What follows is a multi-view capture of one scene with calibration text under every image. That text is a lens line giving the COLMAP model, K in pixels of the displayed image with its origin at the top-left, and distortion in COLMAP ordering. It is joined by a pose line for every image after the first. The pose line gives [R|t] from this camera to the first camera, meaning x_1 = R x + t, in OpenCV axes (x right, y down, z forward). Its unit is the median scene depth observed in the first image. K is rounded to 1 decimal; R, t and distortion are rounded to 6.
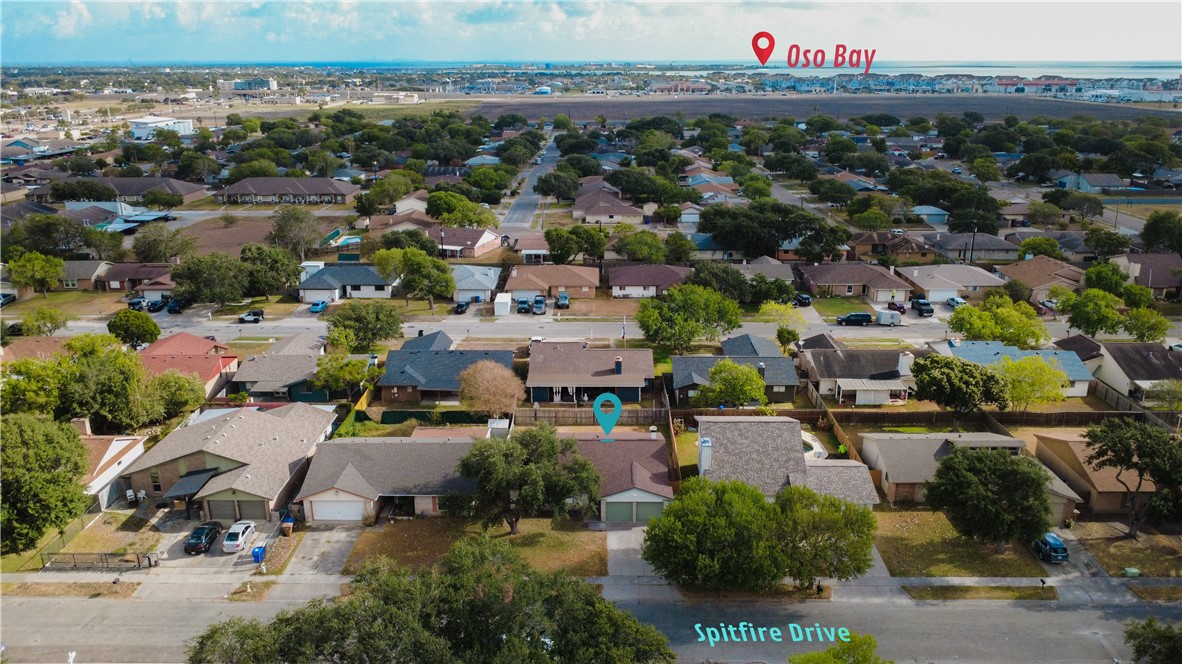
lens RADIAL K [[862.5, 0, 591.0], [0, 862.5, 332.0], [0, 0, 1]] dist [0.002471, -0.001404]
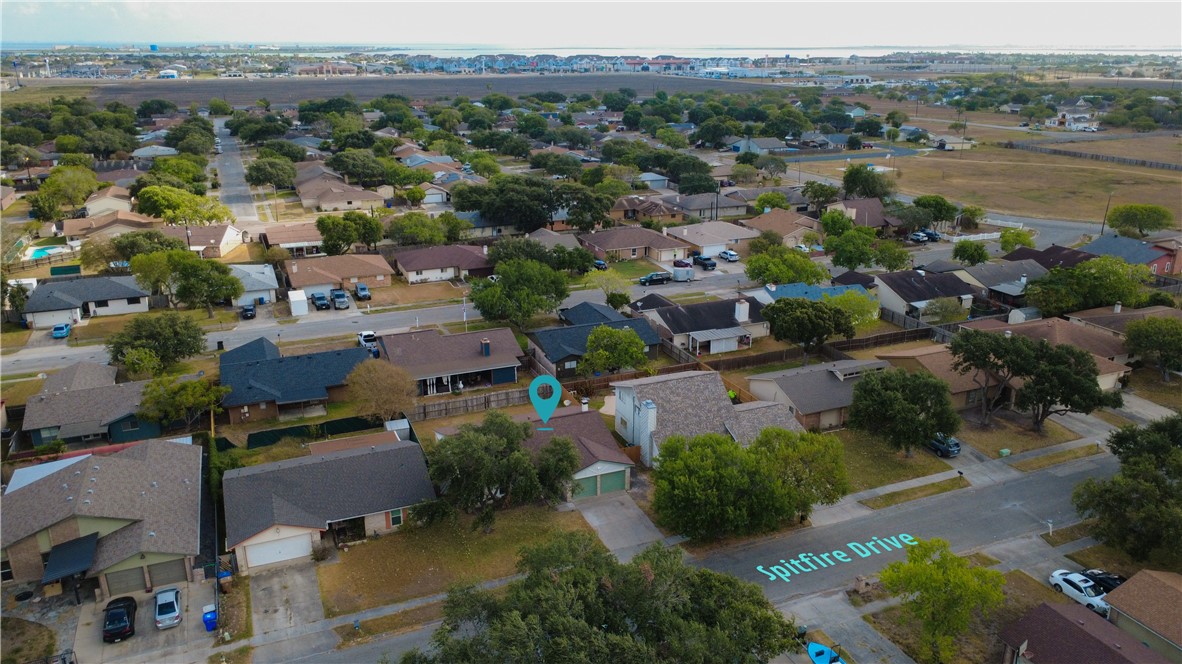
lens RADIAL K [[862.5, 0, 591.0], [0, 862.5, 332.0], [0, 0, 1]] dist [0.002471, -0.001404]
pose [[0.917694, -0.124636, 0.377231, -0.157164], [0.117568, 0.992184, 0.041808, -0.003399], [-0.379493, 0.005983, 0.925175, 0.047845]]
